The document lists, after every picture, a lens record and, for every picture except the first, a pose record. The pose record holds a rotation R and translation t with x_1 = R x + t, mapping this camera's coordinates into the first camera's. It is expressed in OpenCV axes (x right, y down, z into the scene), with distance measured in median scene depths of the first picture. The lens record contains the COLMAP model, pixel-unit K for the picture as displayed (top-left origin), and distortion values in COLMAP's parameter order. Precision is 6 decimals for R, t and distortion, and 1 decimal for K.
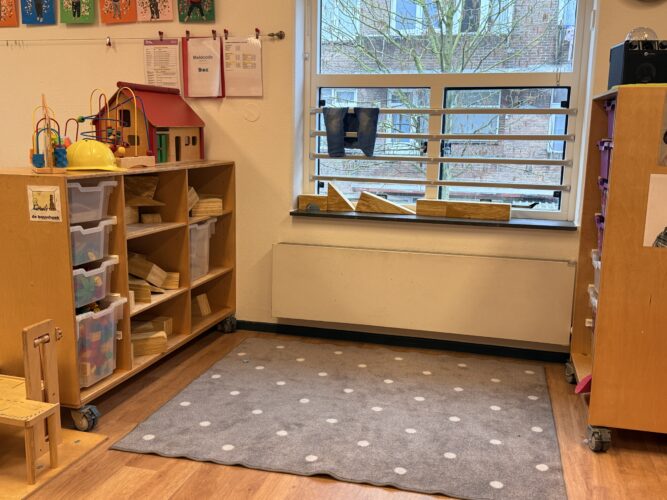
lens RADIAL K [[664.0, 0, 333.5], [0, 664.0, 250.0], [0, 0, 1]] dist [0.185576, -0.391635]
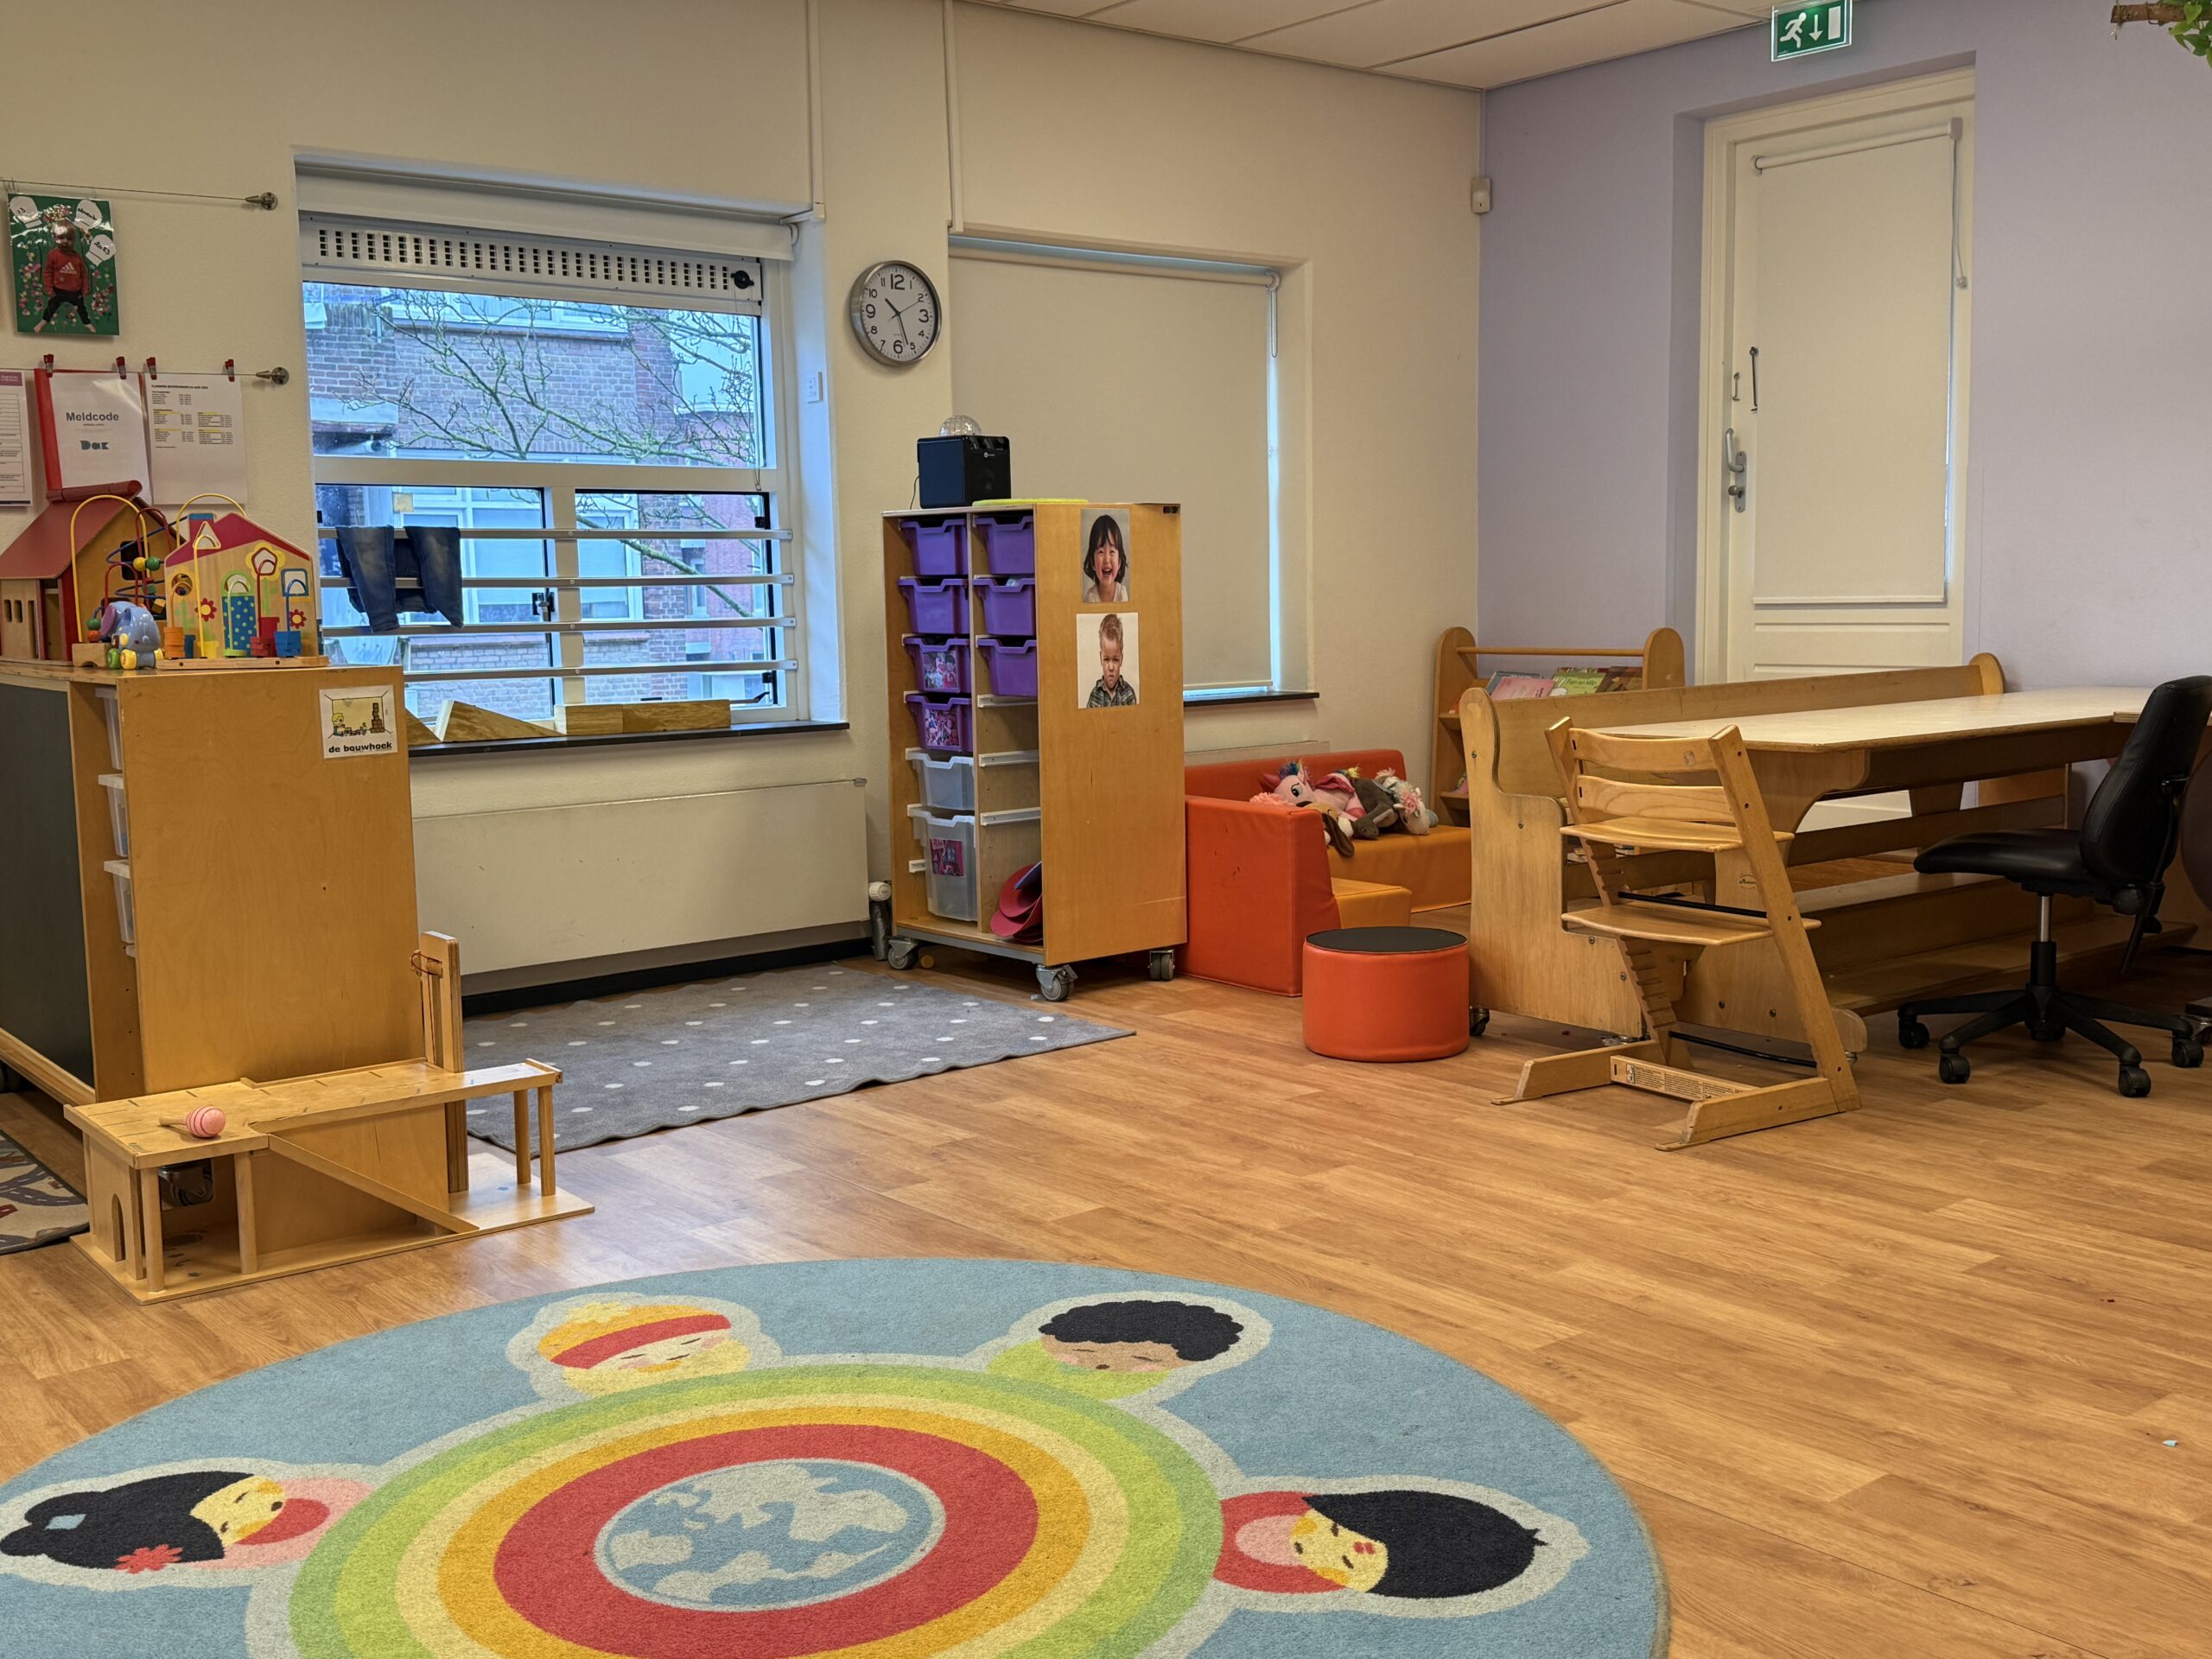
lens RADIAL K [[2202.2, 0, 1106.0], [0, 2202.2, 829.5], [0, 0, 1]] dist [0.185576, -0.391635]
pose [[0.591062, -0.121966, 0.797352, -0.994879], [0.173470, 0.984593, 0.022018, 0.051441], [-0.787752, 0.125302, 0.603113, -0.332521]]
